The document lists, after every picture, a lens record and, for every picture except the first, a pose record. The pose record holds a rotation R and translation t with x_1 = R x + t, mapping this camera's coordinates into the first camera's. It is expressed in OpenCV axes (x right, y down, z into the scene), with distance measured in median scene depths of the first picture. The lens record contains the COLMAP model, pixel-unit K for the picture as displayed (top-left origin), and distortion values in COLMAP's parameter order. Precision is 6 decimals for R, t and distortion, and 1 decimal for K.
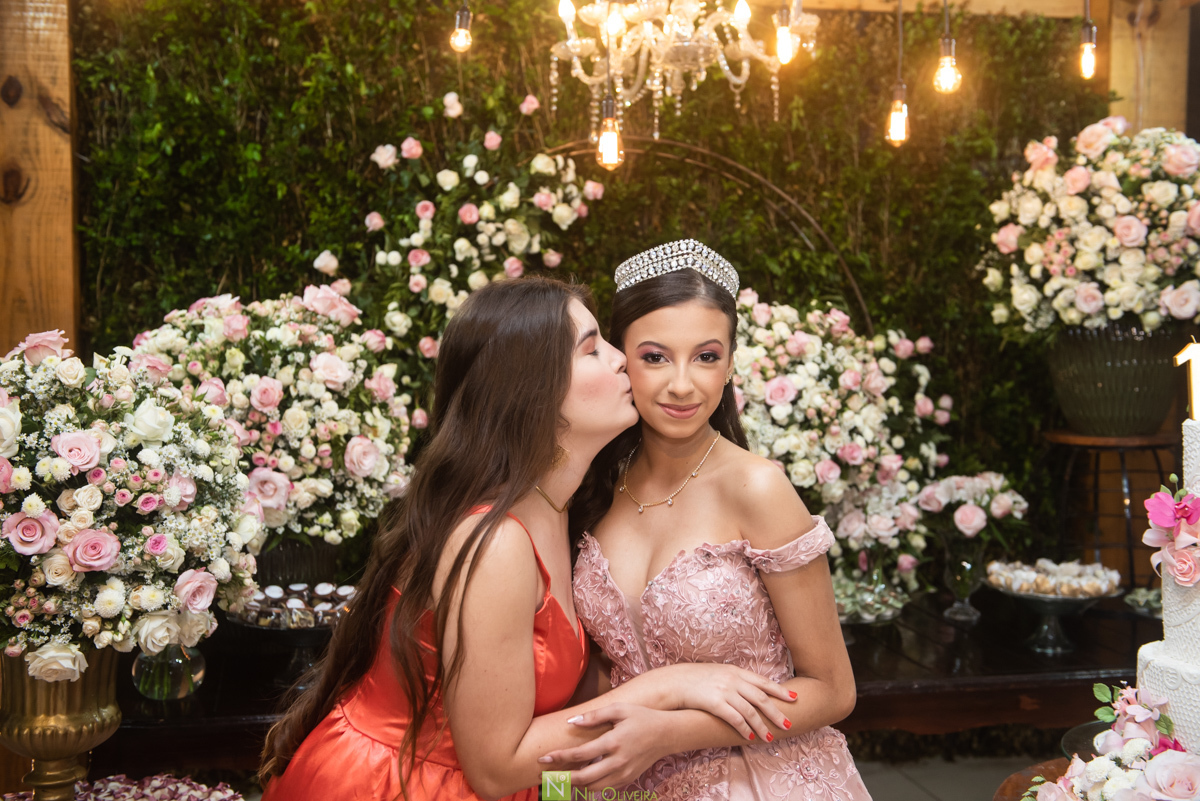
lens RADIAL K [[1393.6, 0, 600.5], [0, 1393.6, 401.7], [0, 0, 1]] dist [0.090770, 0.000000]
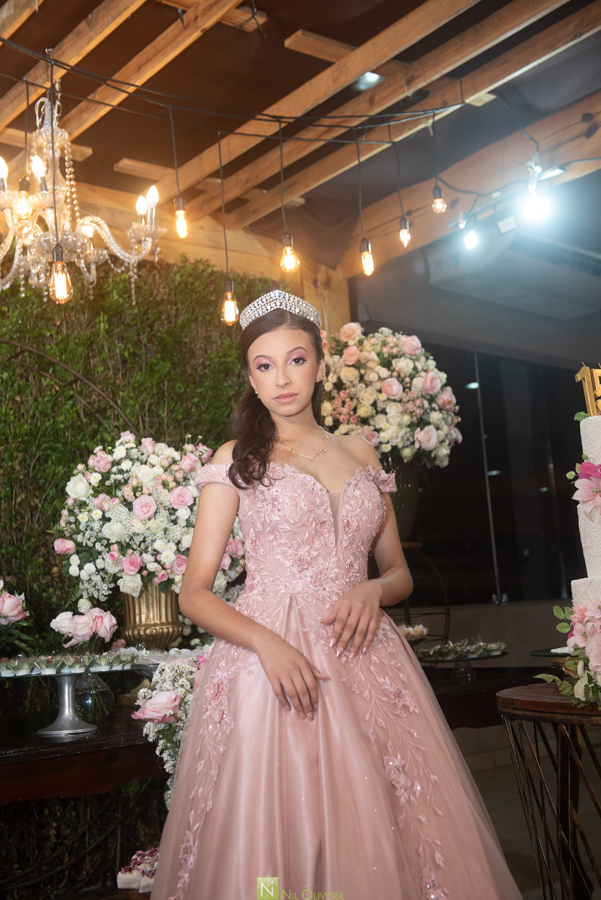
lens RADIAL K [[1163.0, 0, 304.5], [0, 1163.0, 447.3], [0, 0, 1]] dist [0.090767, 0.000000]
pose [[0.883394, 0.003597, 0.468617, -0.239673], [0.093011, 0.978732, -0.182847, 0.136688], [-0.459308, 0.205112, 0.864271, 0.047076]]
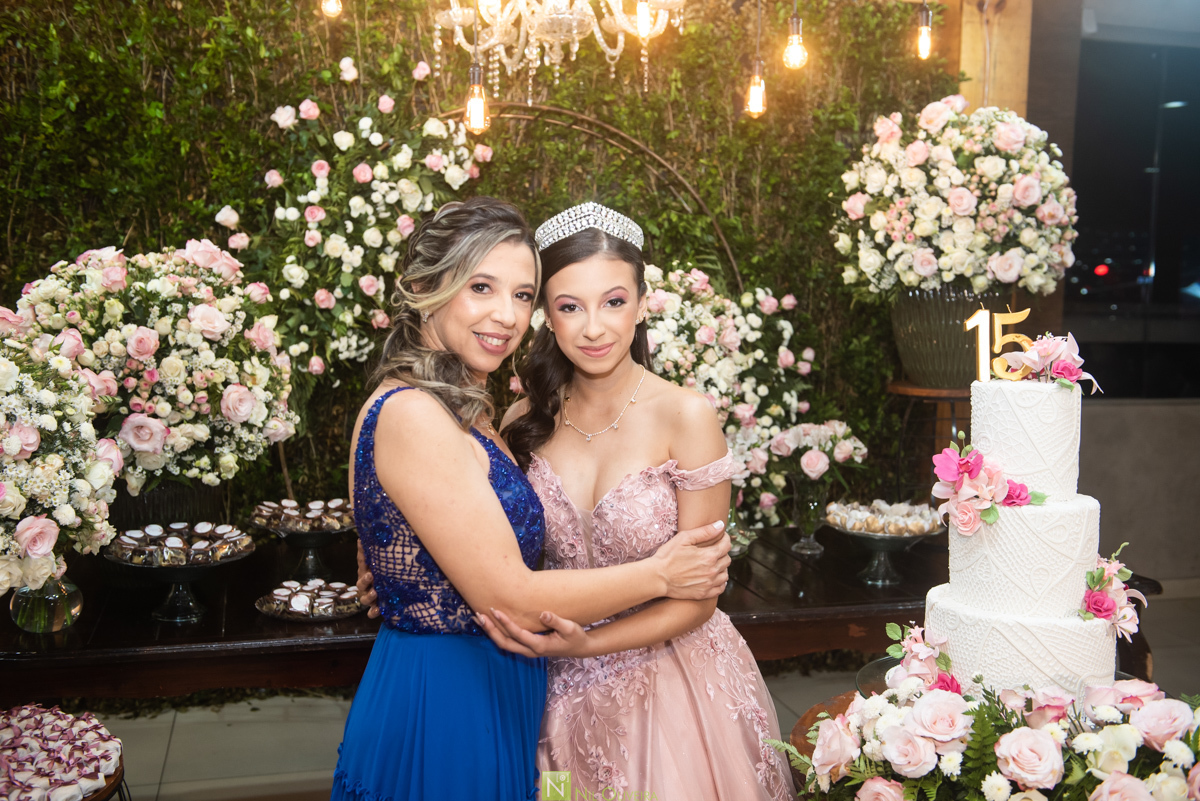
lens RADIAL K [[1251.6, 0, 600.9], [0, 1251.6, 402.7], [0, 0, 1]] dist [0.059322, 0.000000]
pose [[0.998750, 0.008689, 0.049231, 0.047420], [-0.010948, 0.998890, 0.045808, -0.006526], [-0.048778, -0.046290, 0.997736, 0.032830]]
